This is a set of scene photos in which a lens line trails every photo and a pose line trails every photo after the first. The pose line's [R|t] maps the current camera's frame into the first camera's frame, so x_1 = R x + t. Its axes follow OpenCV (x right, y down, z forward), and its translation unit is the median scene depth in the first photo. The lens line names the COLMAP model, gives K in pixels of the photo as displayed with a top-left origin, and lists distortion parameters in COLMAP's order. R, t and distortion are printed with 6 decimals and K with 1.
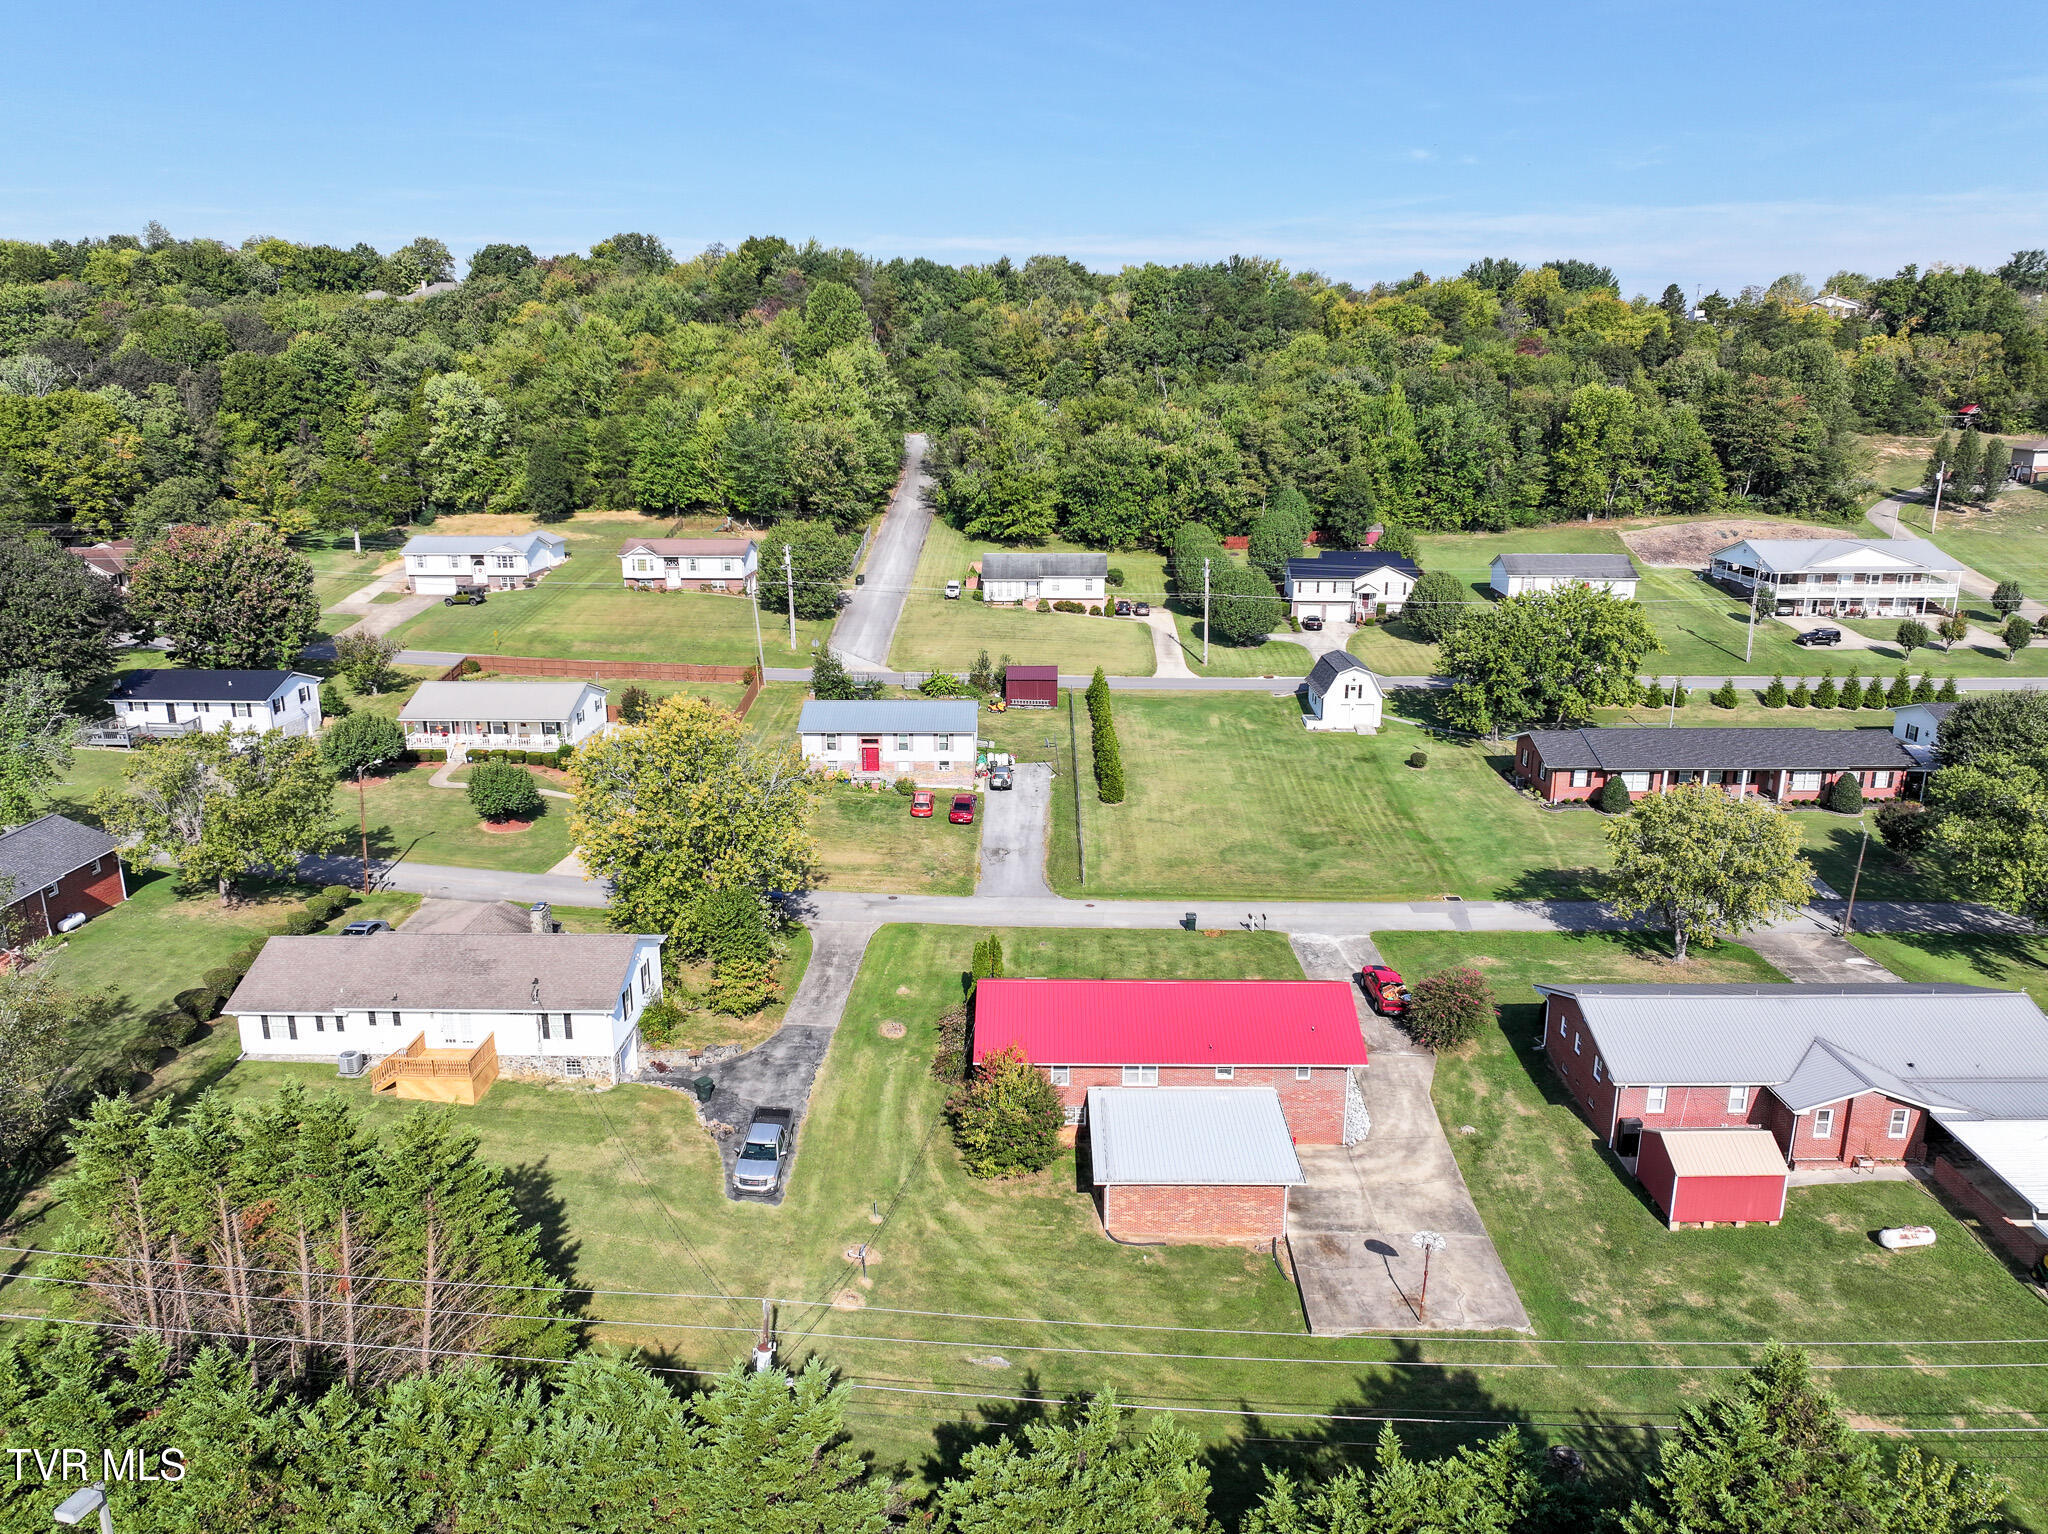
lens RADIAL K [[1446.9, 0, 1024.0], [0, 1446.9, 767.0], [0, 0, 1]] dist [0.002877, 0.006502]
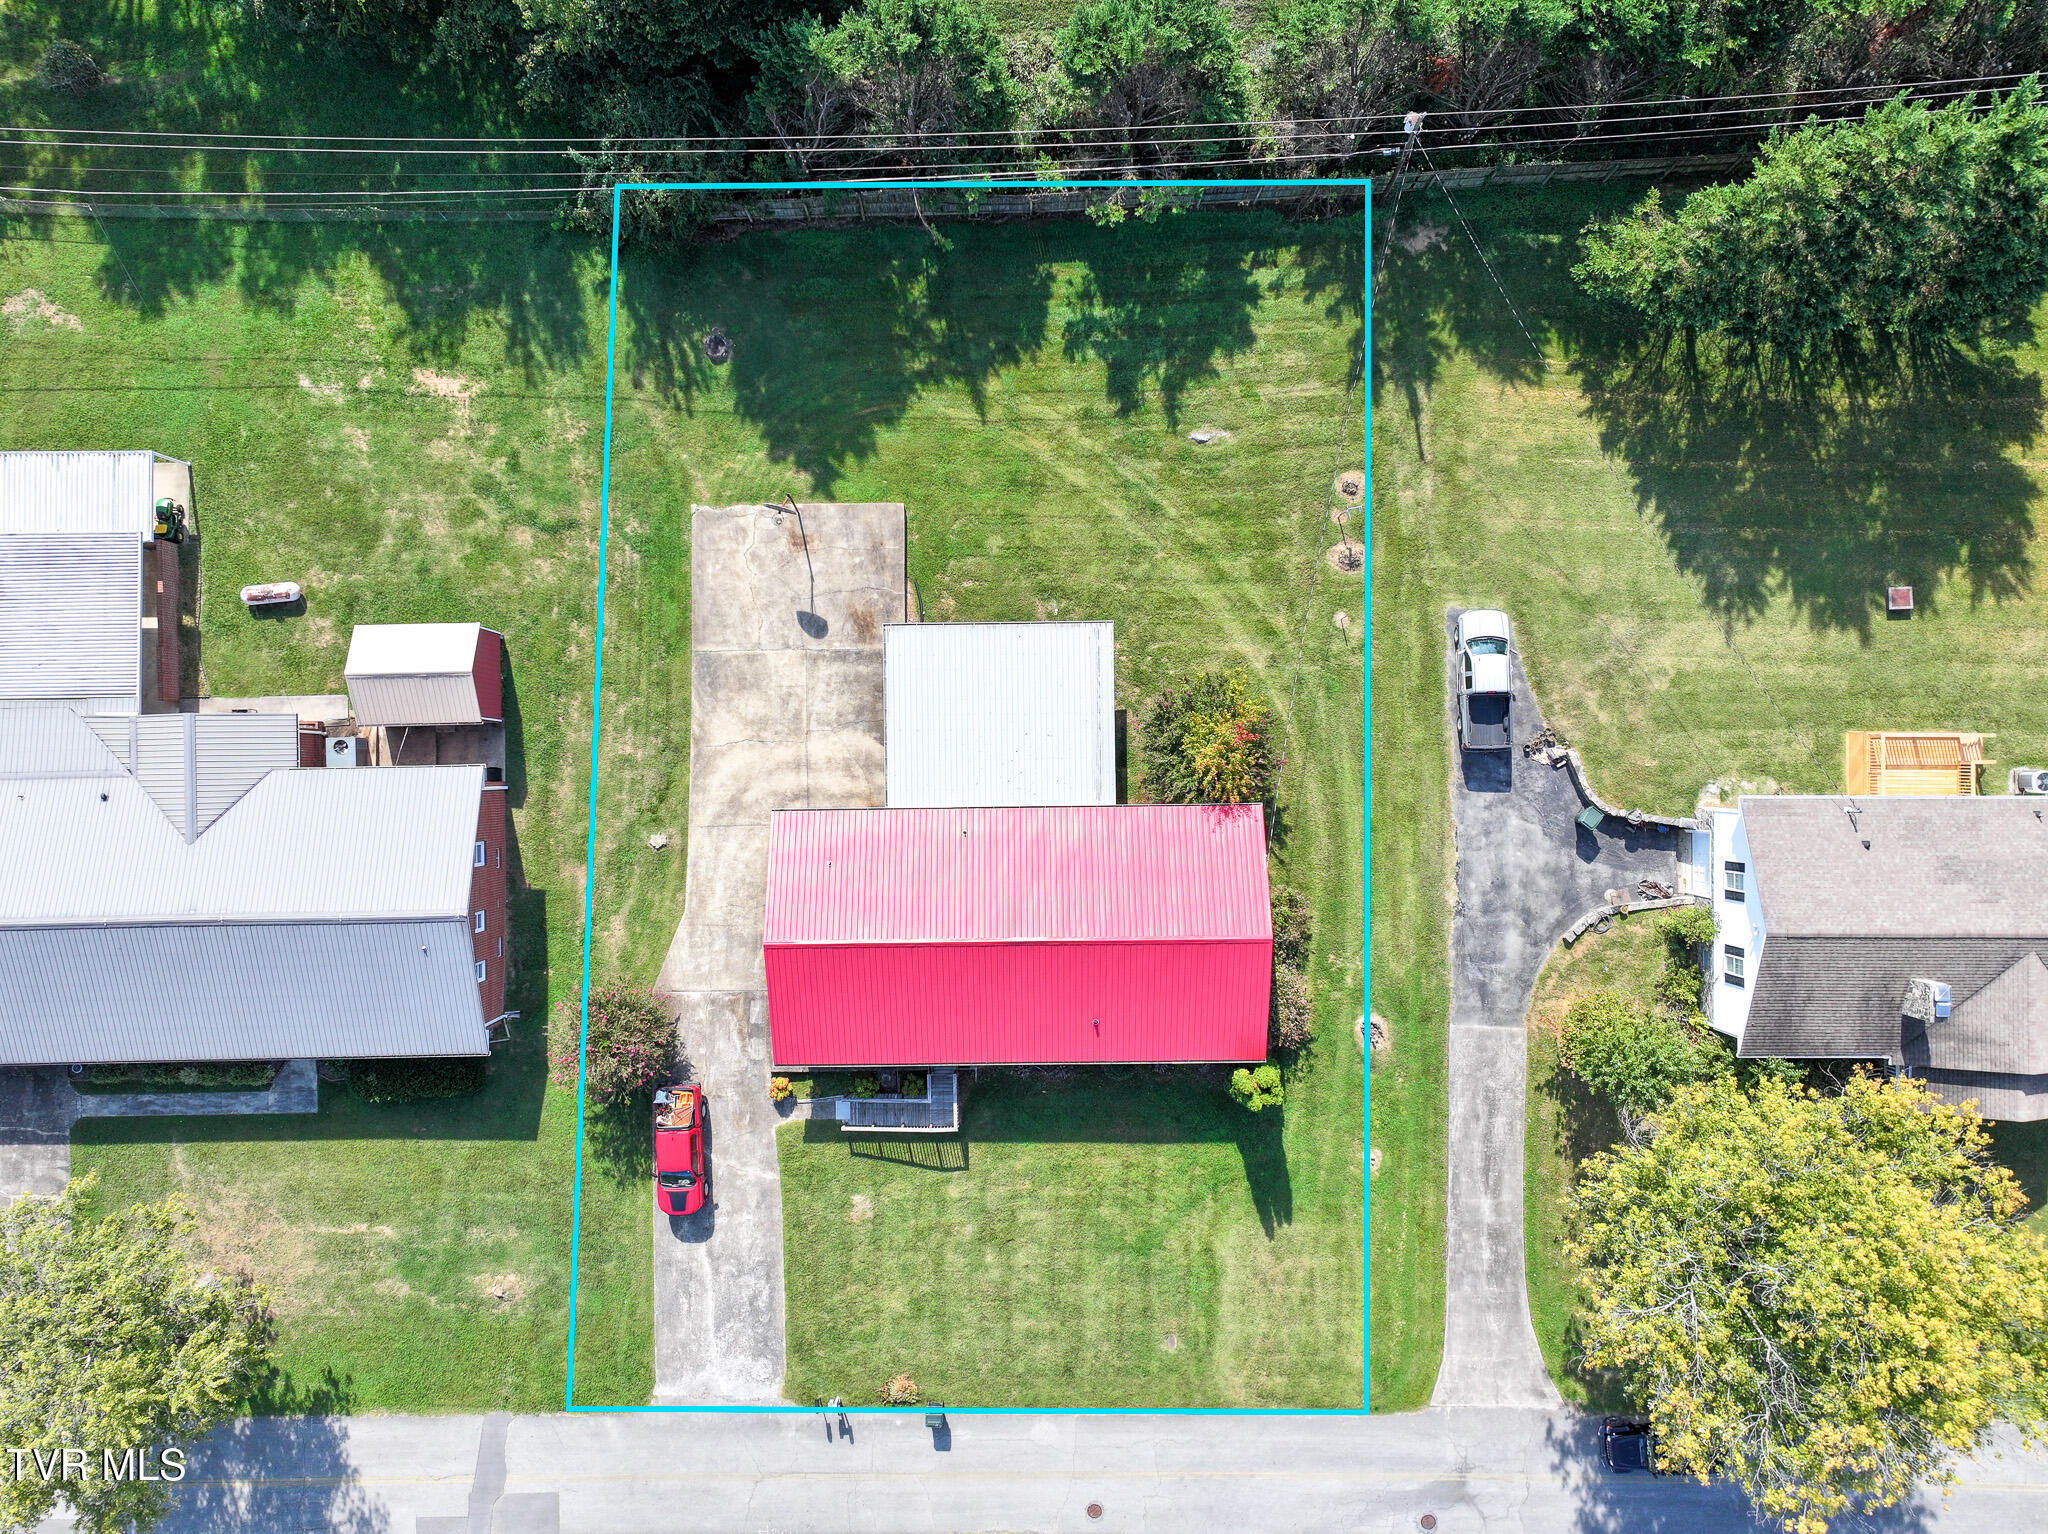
lens RADIAL K [[1446.9, 0, 1024.0], [0, 1446.9, 767.0], [0, 0, 1]] dist [0.002877, 0.006502]
pose [[-0.999742, 0.011779, -0.019422, 0.134983], [-0.021736, -0.247747, 0.968581, -0.658668], [0.006597, 0.968753, 0.247939, 0.906882]]
